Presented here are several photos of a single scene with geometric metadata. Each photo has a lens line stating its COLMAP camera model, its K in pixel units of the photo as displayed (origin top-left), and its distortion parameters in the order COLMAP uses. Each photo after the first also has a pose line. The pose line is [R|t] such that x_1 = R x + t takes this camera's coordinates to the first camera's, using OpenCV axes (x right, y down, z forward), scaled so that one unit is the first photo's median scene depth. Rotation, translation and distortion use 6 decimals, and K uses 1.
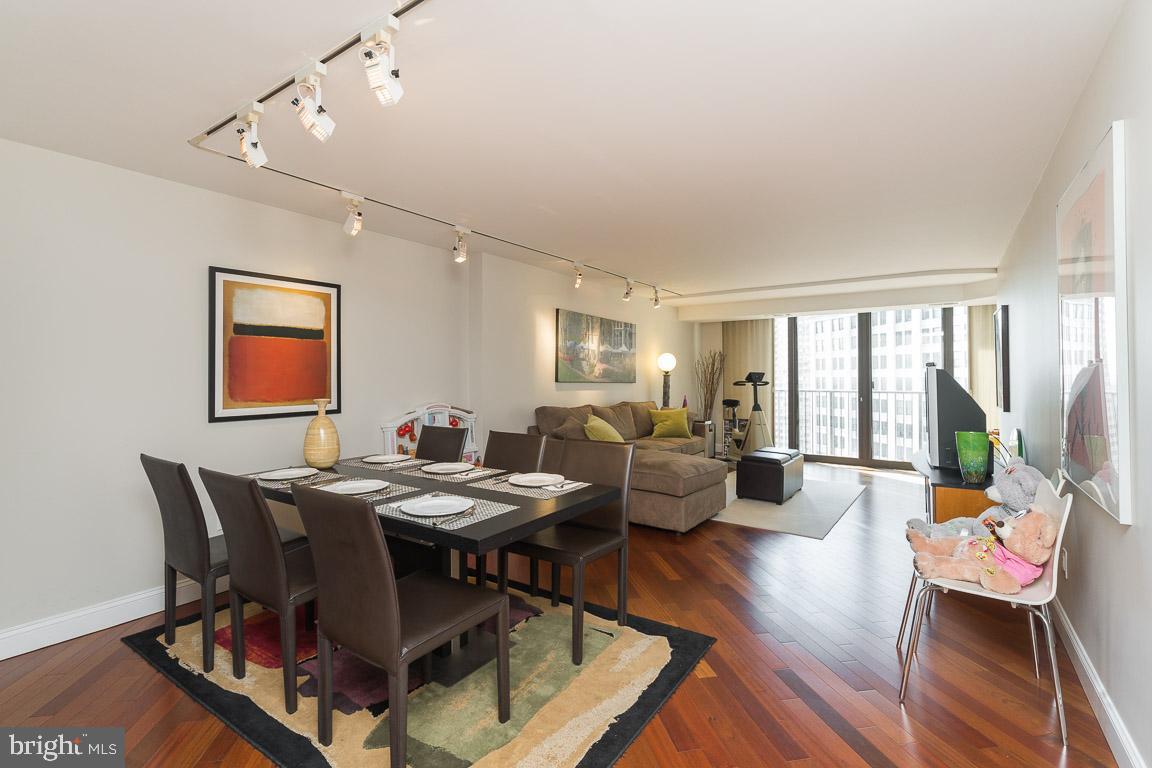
lens RADIAL K [[524.1, 0, 577.2], [0, 524.1, 352.7], [0, 0, 1]] dist [-0.000138, 0.000197]
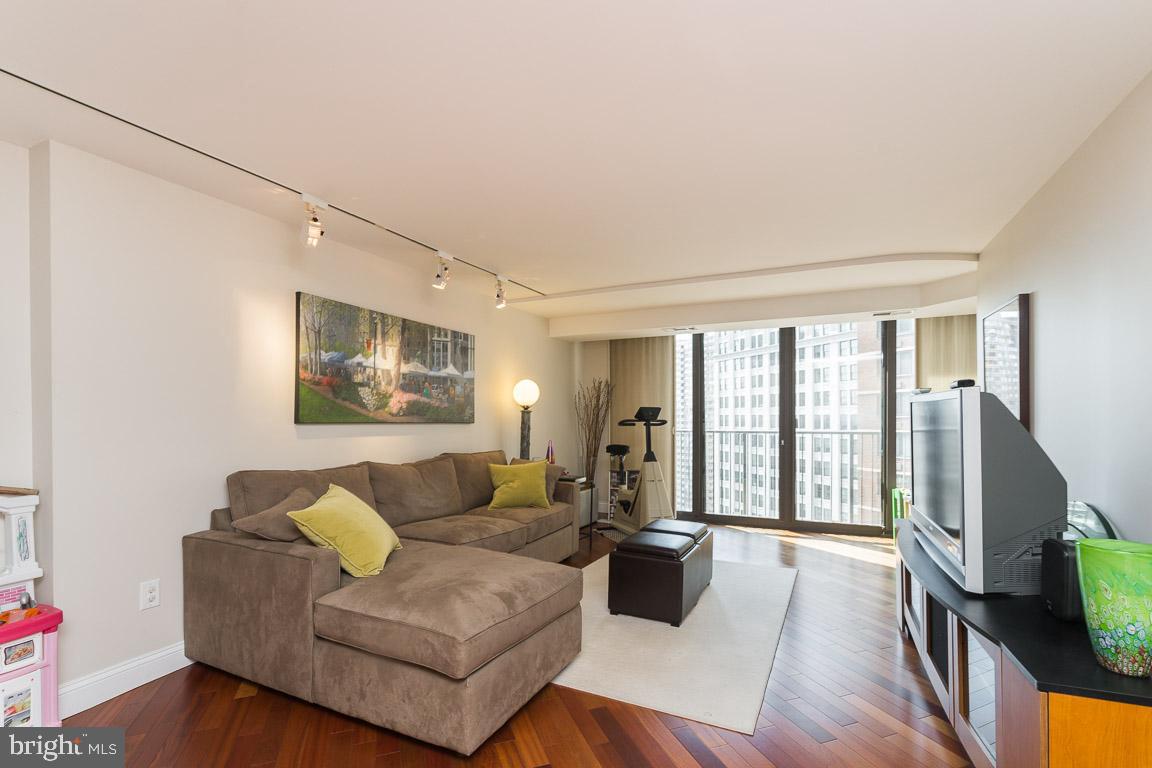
lens RADIAL K [[522.5, 0, 576.0], [0, 522.5, 396.7], [0, 0, 1]] dist [-0.004953, 0.000517]
pose [[0.987131, 0.000791, 0.159914, 0.128007], [-0.002320, 0.999953, 0.009370, 0.016737], [-0.159899, -0.009621, 0.987086, 0.311860]]
